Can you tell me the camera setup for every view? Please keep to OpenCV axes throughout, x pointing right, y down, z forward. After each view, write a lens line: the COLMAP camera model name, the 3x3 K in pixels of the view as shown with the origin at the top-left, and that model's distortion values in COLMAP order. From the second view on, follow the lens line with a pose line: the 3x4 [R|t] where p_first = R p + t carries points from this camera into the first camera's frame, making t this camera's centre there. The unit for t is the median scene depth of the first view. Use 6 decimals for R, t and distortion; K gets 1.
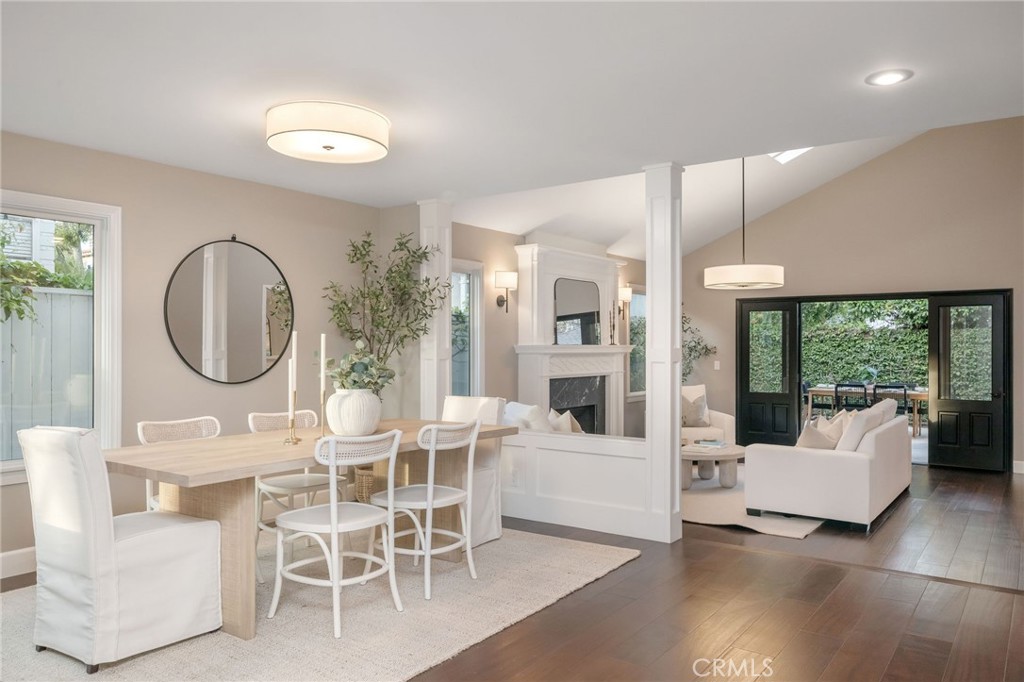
lens RADIAL K [[745.7, 0, 512.0], [0, 745.7, 341.0], [0, 0, 1]] dist [-0.001207, -0.000891]
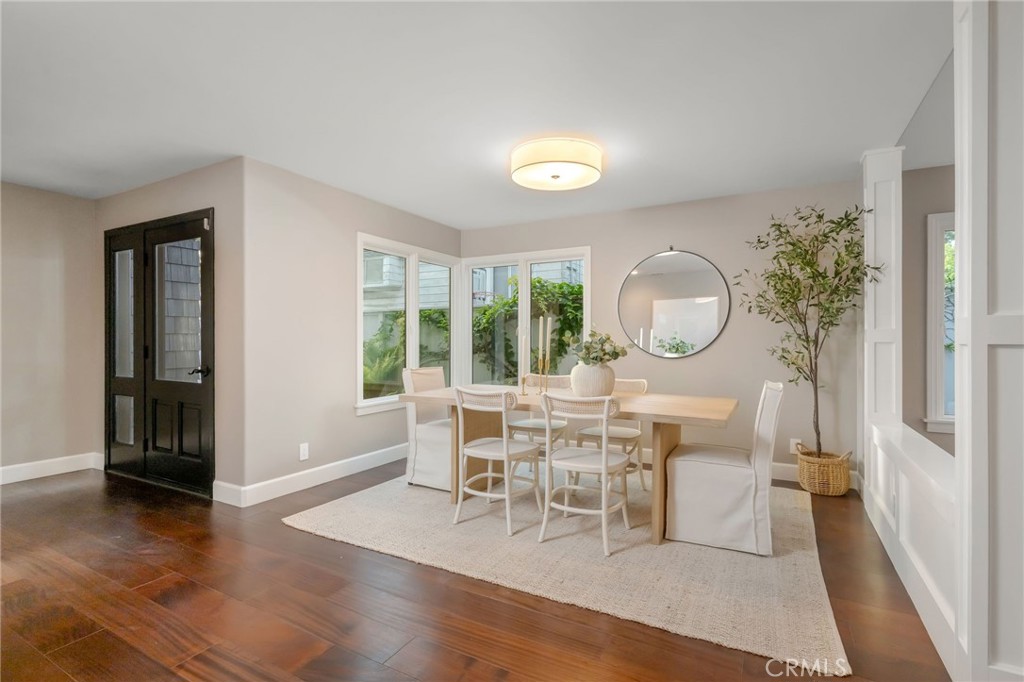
lens RADIAL K [[482.0, 0, 512.0], [0, 482.0, 341.0], [0, 0, 1]] dist [0.000831, -0.000048]
pose [[0.118311, 0.003679, -0.992970, 0.595093], [0.010821, 0.999929, 0.004994, 0.026909], [0.992918, -0.011336, 0.118263, 0.820715]]
